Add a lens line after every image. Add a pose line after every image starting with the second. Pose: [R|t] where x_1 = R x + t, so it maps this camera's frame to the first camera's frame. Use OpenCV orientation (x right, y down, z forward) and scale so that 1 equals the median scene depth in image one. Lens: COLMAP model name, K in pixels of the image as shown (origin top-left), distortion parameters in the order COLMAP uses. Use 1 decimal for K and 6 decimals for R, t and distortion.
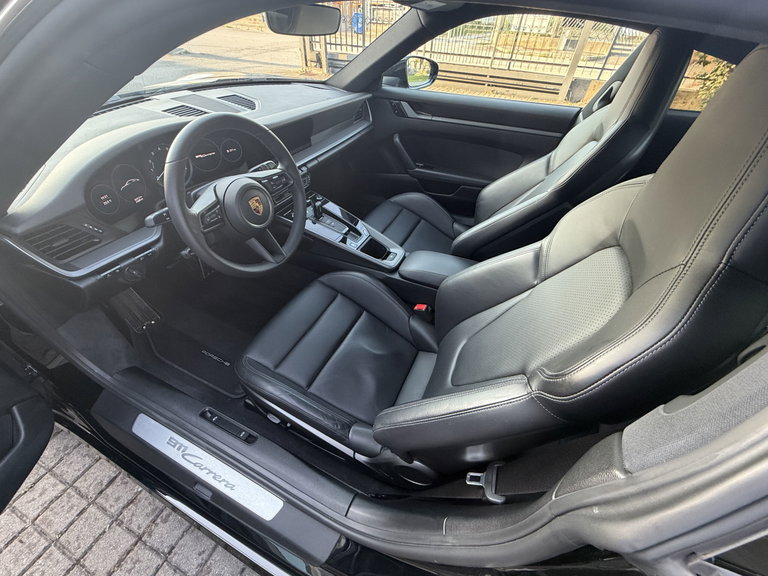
lens RADIAL K [[309.2, 0, 384.0], [0, 309.2, 288.0], [0, 0, 1]] dist [0.000402, 0.000058]
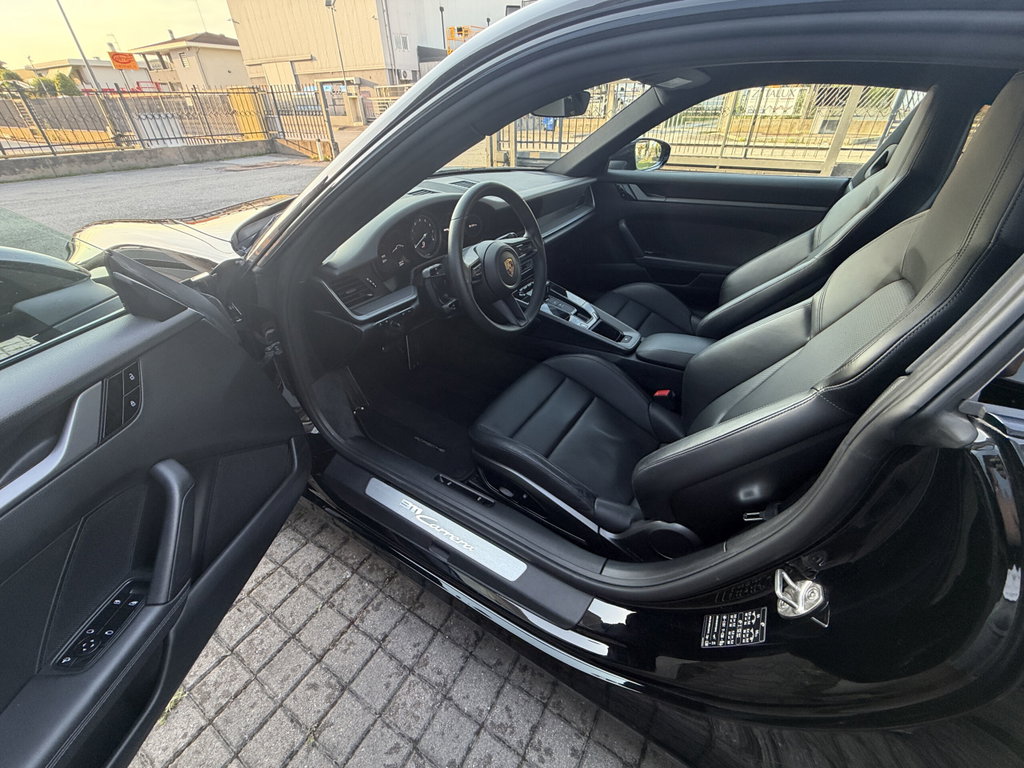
lens RADIAL K [[412.2, 0, 512.0], [0, 412.2, 384.0], [0, 0, 1]] dist [0.000402, 0.000058]
pose [[0.989645, 0.025807, -0.141199, -0.147159], [-0.045196, 0.989693, -0.135884, 0.227786], [0.136237, 0.140858, 0.980611, -0.218850]]
